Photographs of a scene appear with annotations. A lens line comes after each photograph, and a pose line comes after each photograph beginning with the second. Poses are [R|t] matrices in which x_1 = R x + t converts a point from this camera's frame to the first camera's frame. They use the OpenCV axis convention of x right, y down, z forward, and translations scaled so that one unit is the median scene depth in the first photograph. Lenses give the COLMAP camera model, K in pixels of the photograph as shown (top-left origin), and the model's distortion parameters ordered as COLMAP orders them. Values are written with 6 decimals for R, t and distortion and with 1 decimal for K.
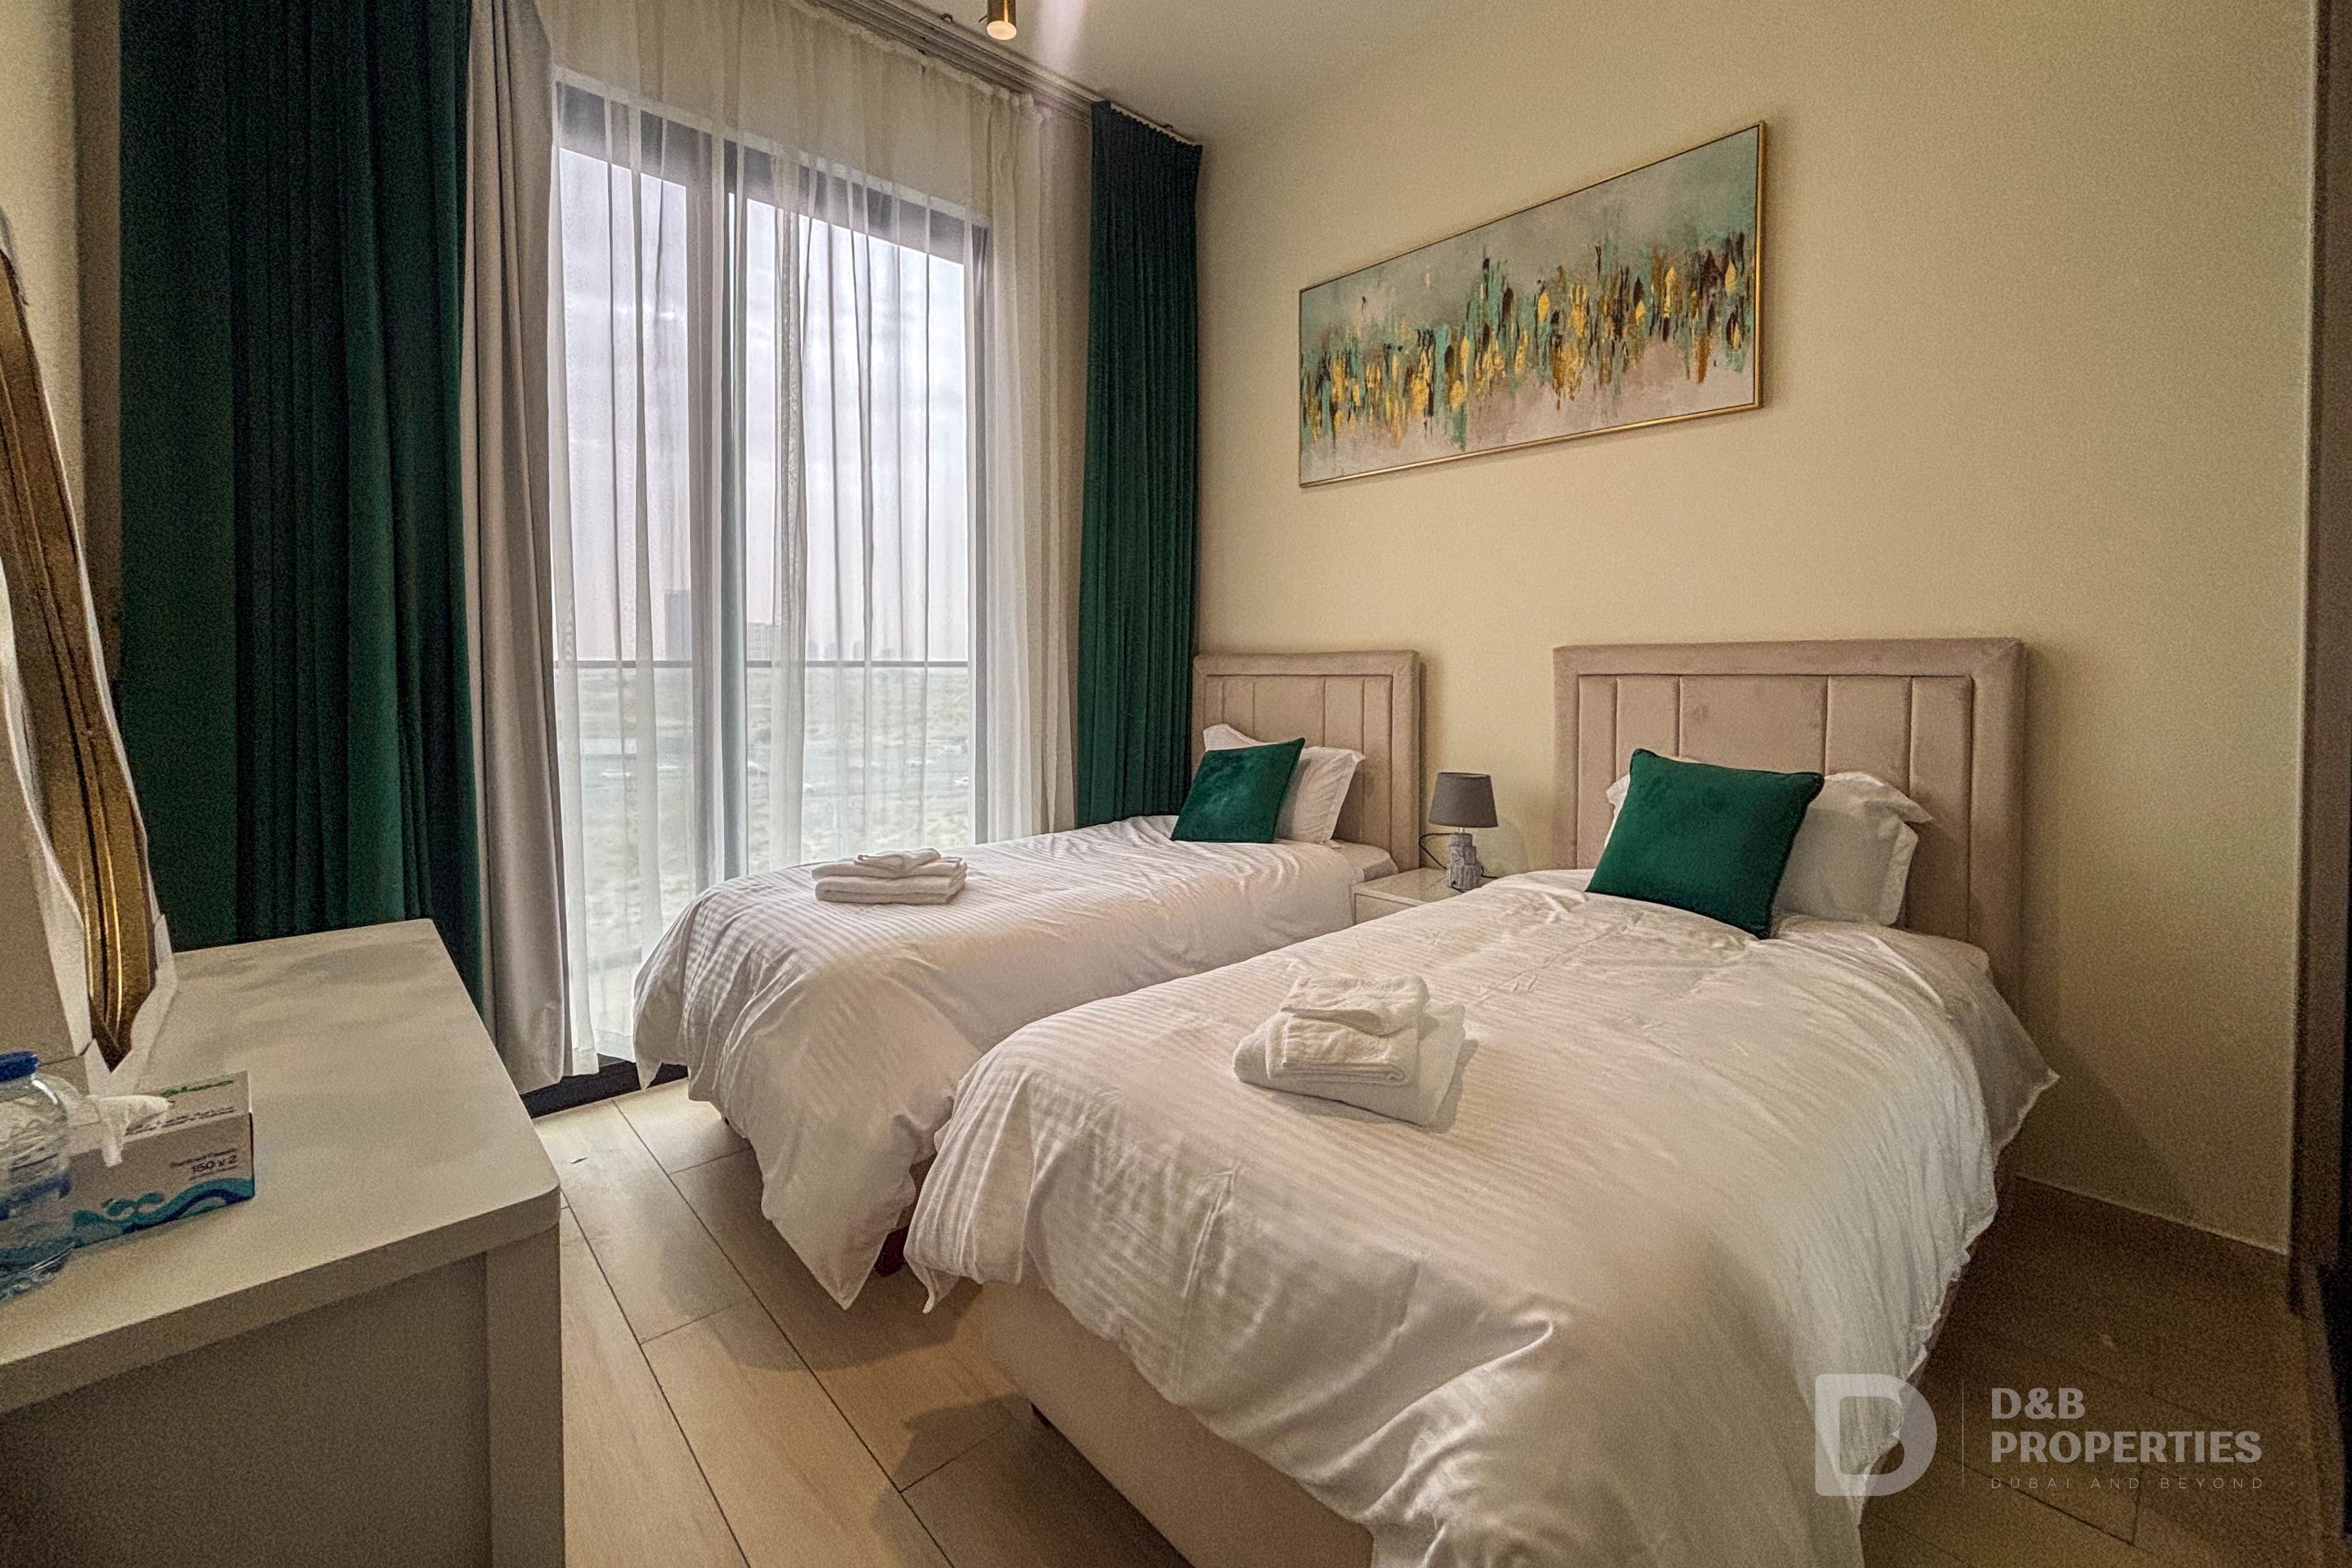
lens RADIAL K [[971.8, 0, 1169.0], [0, 971.8, 728.3], [0, 0, 1]] dist [-0.014582, -0.000326]
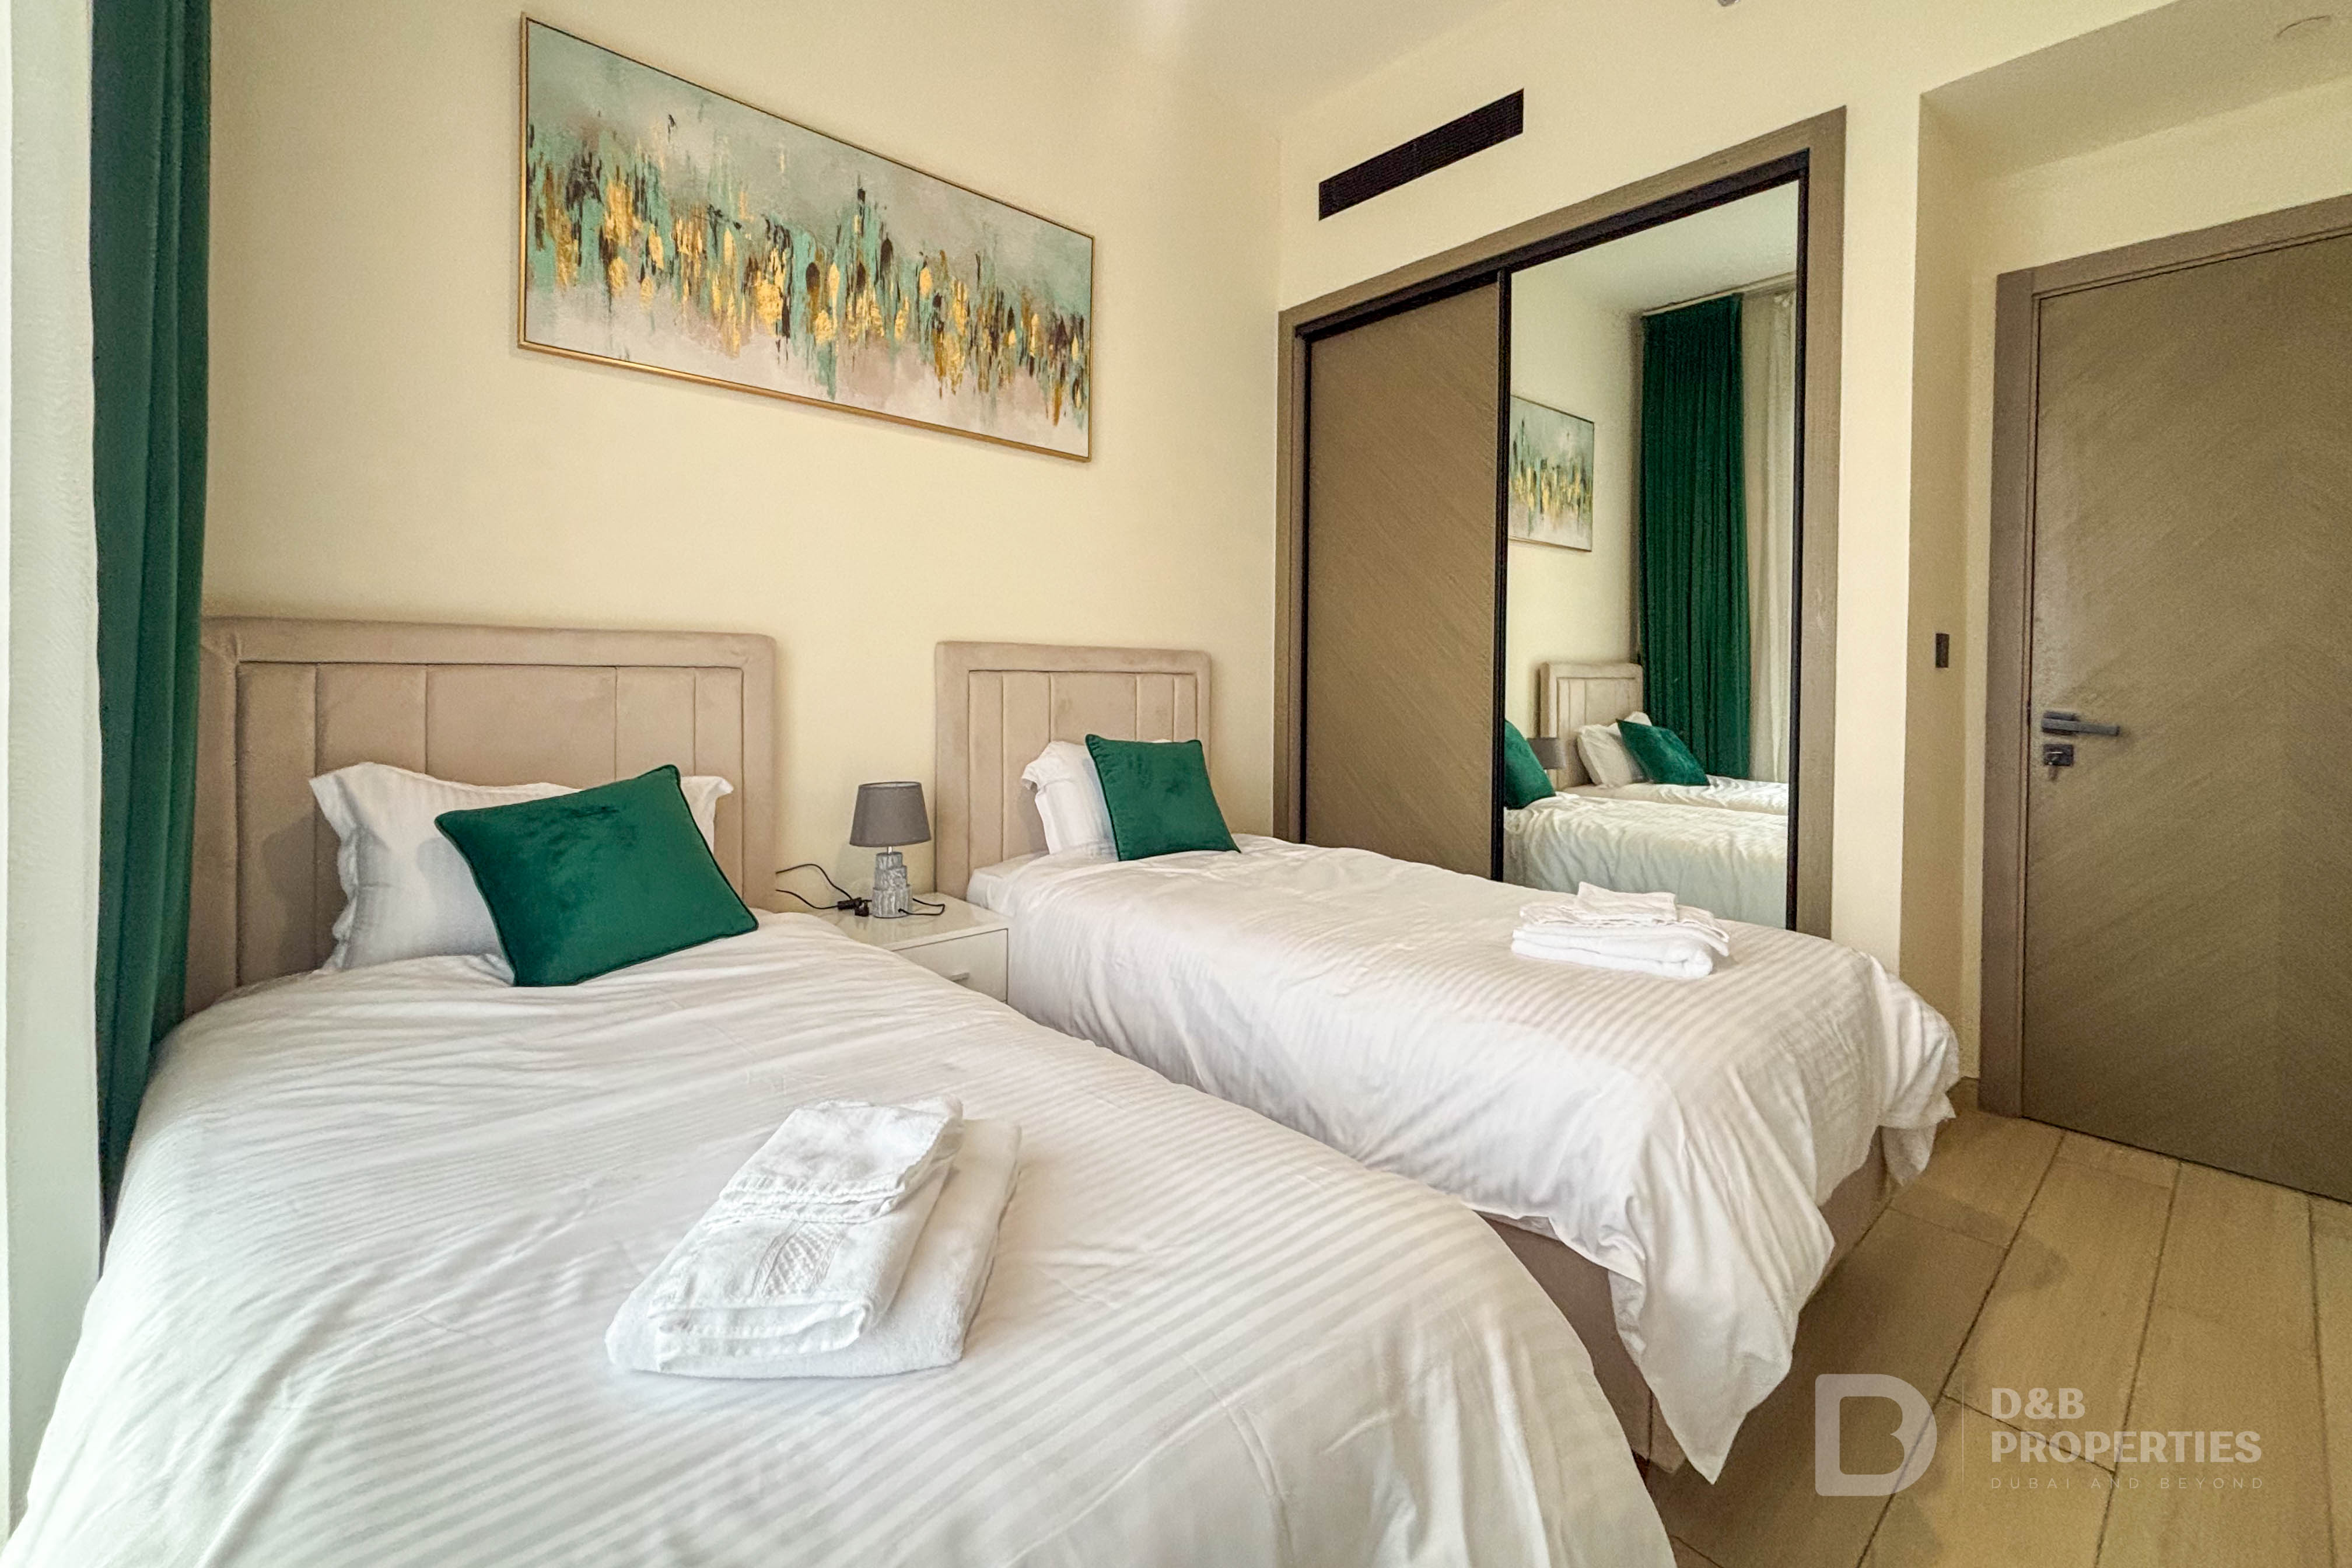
lens RADIAL K [[971.8, 0, 1169.0], [0, 971.8, 728.3], [0, 0, 1]] dist [-0.014582, -0.000326]
pose [[0.020026, -0.057098, 0.998168, -0.580217], [0.028044, 0.998007, 0.056527, -0.041339], [-0.999406, 0.026861, 0.021587, 0.736093]]
